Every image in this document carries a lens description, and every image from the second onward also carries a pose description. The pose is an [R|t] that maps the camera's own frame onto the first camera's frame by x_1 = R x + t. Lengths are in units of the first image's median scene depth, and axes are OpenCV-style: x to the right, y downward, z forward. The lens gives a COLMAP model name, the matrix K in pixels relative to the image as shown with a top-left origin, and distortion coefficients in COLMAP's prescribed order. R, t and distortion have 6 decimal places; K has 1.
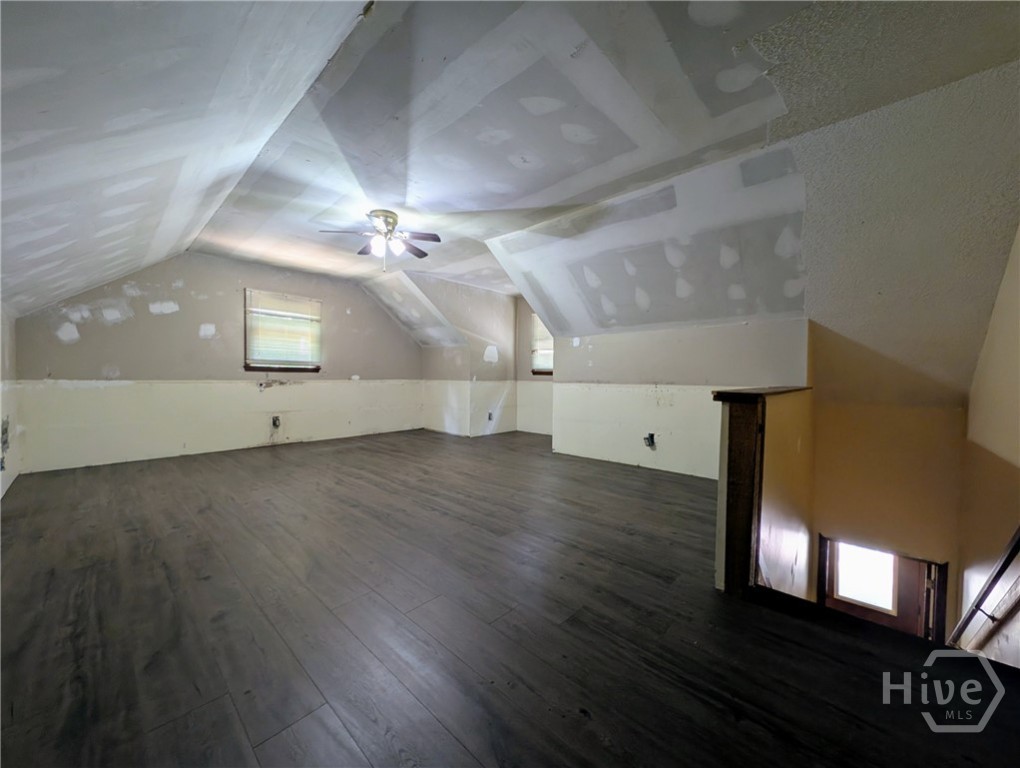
lens RADIAL K [[385.4, 0, 510.0], [0, 385.4, 384.0], [0, 0, 1]] dist [0.011946, -0.000292]
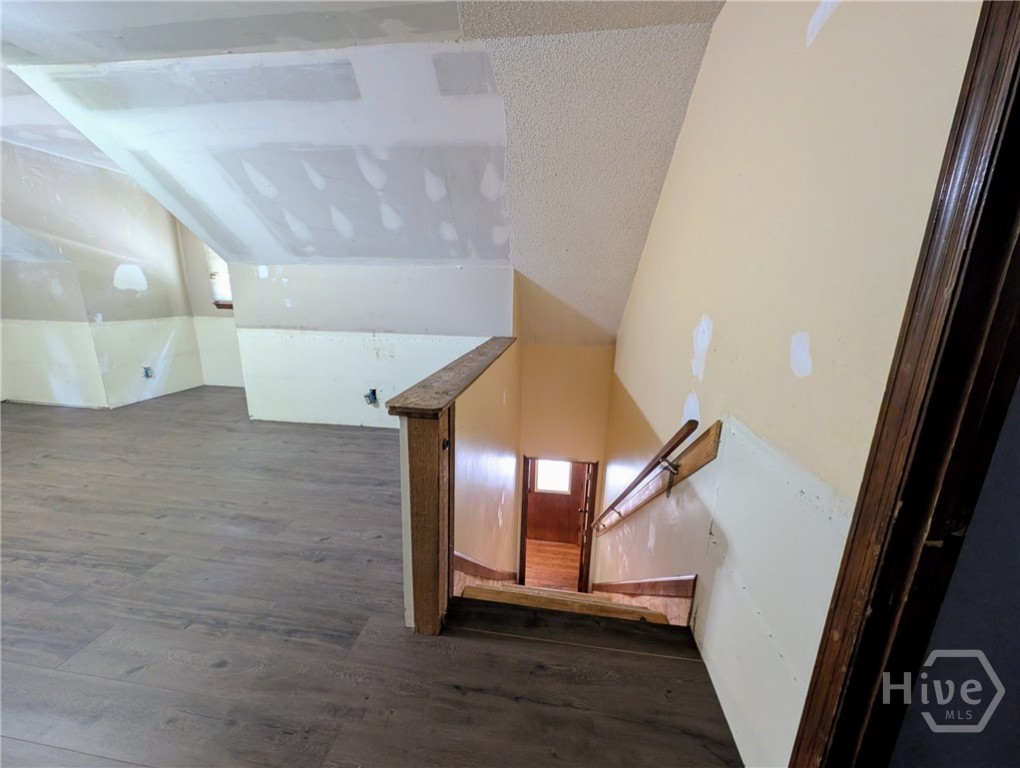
lens RADIAL K [[389.5, 0, 510.0], [0, 389.5, 384.0], [0, 0, 1]] dist [0.002382, -0.000113]
pose [[0.822255, -0.122717, 0.555731, 0.155900], [-0.003149, 0.975480, 0.220066, -0.086838], [-0.569110, -0.182700, 0.801707, 0.146739]]
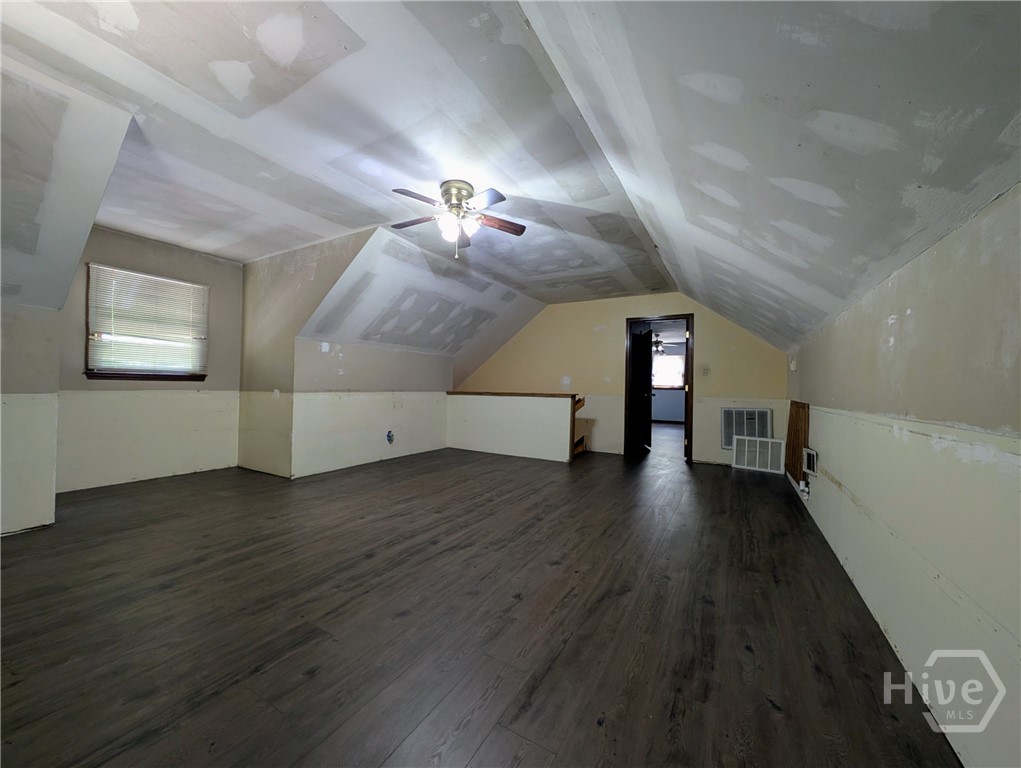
lens RADIAL K [[381.8, 0, 510.5], [0, 381.8, 384.0], [0, 0, 1]] dist [0.001362, -0.000092]
pose [[-0.215893, -0.001330, 0.976416, -1.057723], [0.003269, 0.999992, 0.002085, -0.029508], [-0.976412, 0.003642, -0.215887, 1.006855]]
